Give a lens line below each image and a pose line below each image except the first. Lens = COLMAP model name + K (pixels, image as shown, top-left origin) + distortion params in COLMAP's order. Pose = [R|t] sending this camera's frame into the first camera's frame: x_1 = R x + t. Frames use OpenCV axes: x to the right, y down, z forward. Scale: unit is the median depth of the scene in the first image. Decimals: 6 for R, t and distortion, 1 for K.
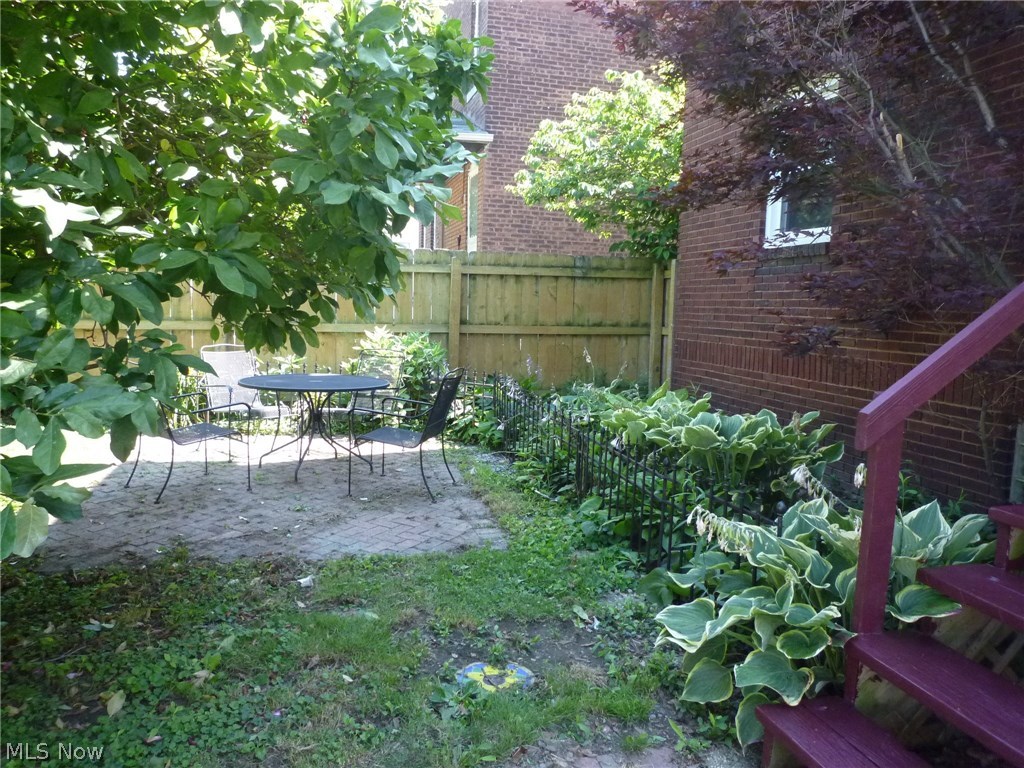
lens RADIAL K [[751.7, 0, 512.0], [0, 751.7, 384.0], [0, 0, 1]] dist [-0.005522, -0.041991]
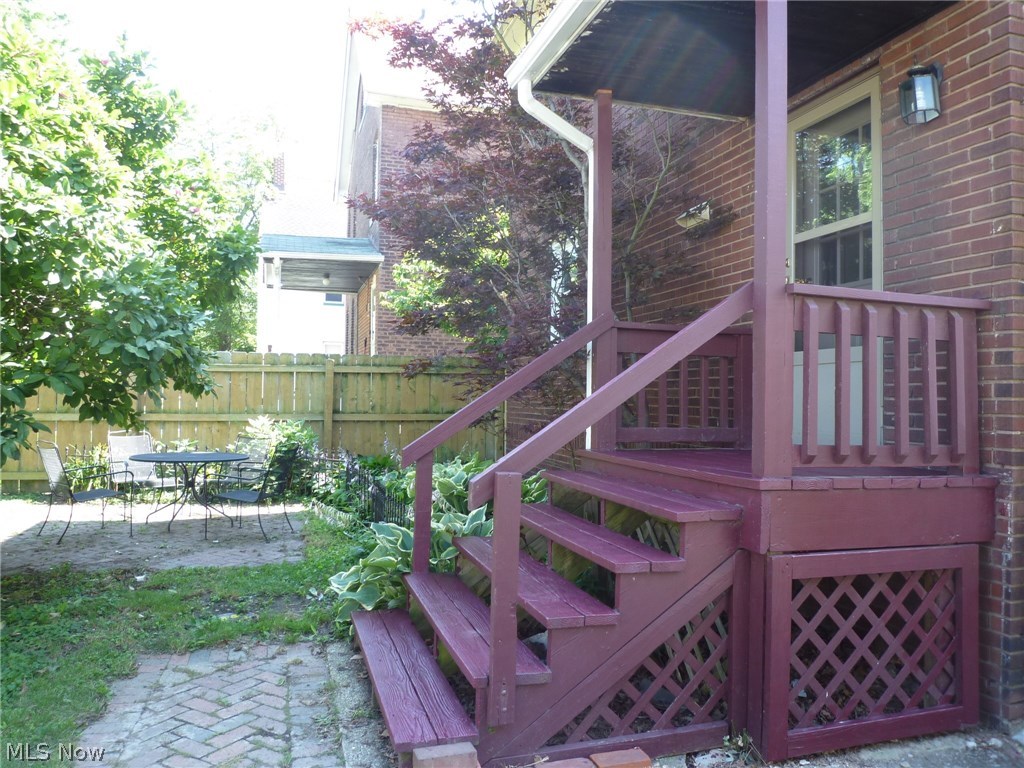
lens RADIAL K [[751.7, 0, 512.0], [0, 751.7, 384.0], [0, 0, 1]] dist [-0.005522, -0.041991]
pose [[0.998910, -0.013685, 0.044617, 0.208342], [0.019010, 0.992448, -0.121188, 0.034141], [-0.042622, 0.121904, 0.991626, -0.294359]]
